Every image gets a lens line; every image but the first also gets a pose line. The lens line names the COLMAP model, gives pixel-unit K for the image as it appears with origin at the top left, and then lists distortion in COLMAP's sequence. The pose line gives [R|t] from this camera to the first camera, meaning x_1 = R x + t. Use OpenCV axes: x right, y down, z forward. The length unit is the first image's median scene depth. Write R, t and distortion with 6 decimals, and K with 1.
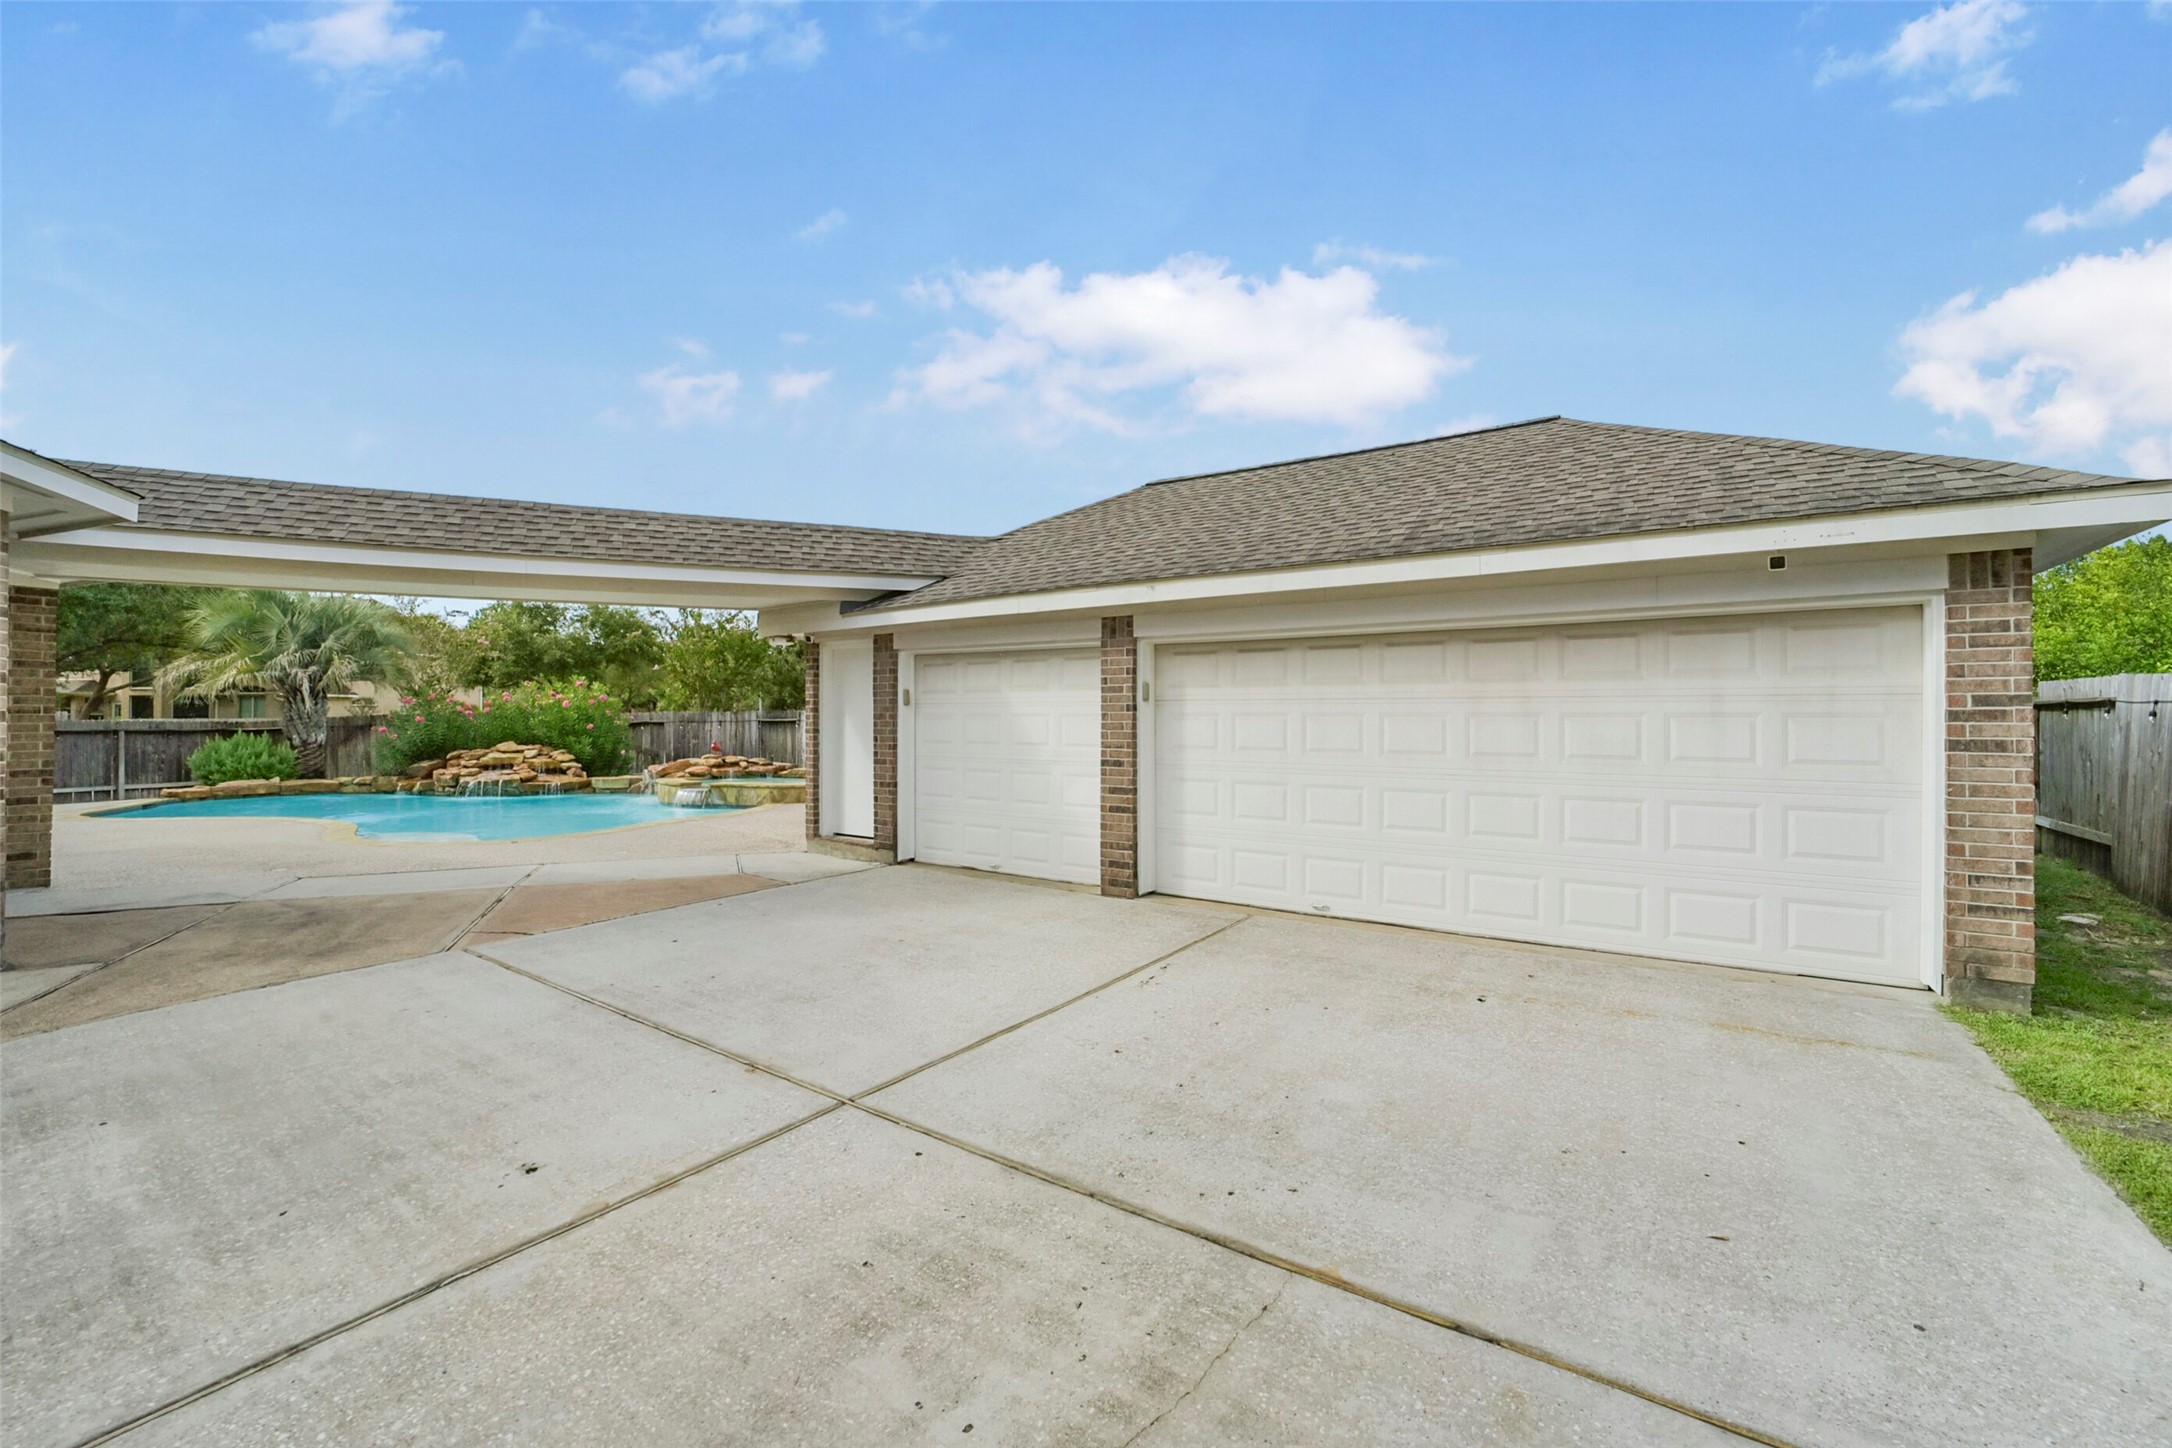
lens RADIAL K [[864.0, 0, 1094.9], [0, 864.0, 718.5], [0, 0, 1]] dist [-0.039124, 0.009880]
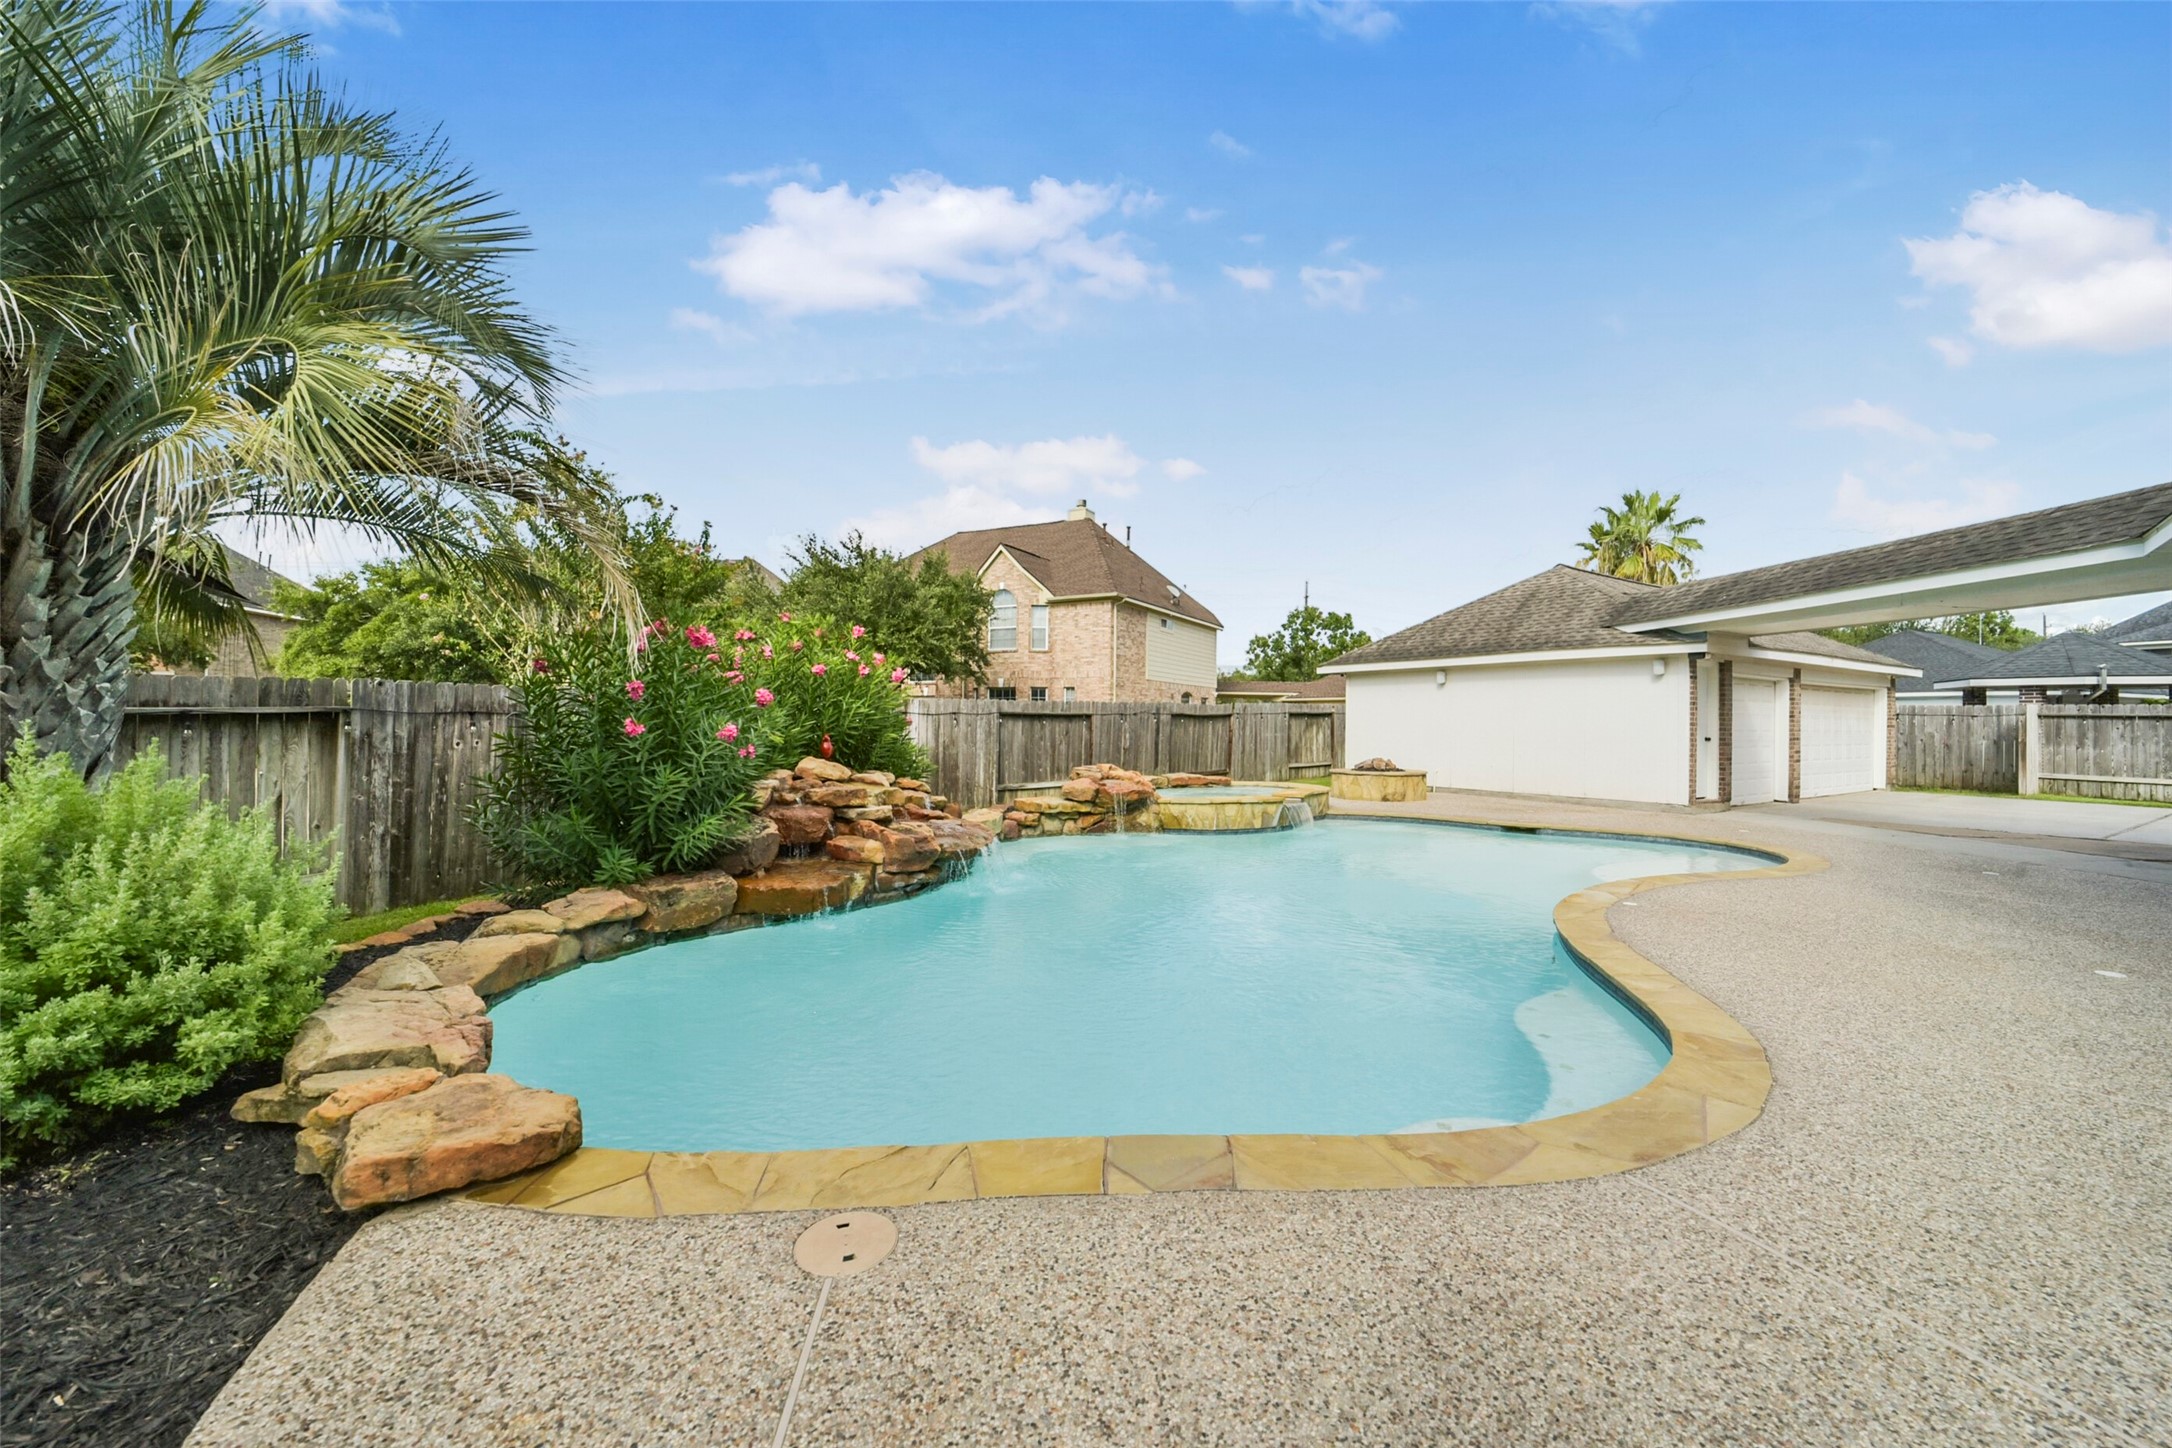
lens RADIAL K [[857.3, 0, 1090.7], [0, 857.3, 722.1], [0, 0, 1]] dist [-0.040935, 0.009374]
pose [[0.401037, 0.001046, 0.916061, -1.046992], [-0.007068, 0.999973, 0.001953, 0.007946], [-0.916035, -0.007257, 0.401033, 0.726111]]
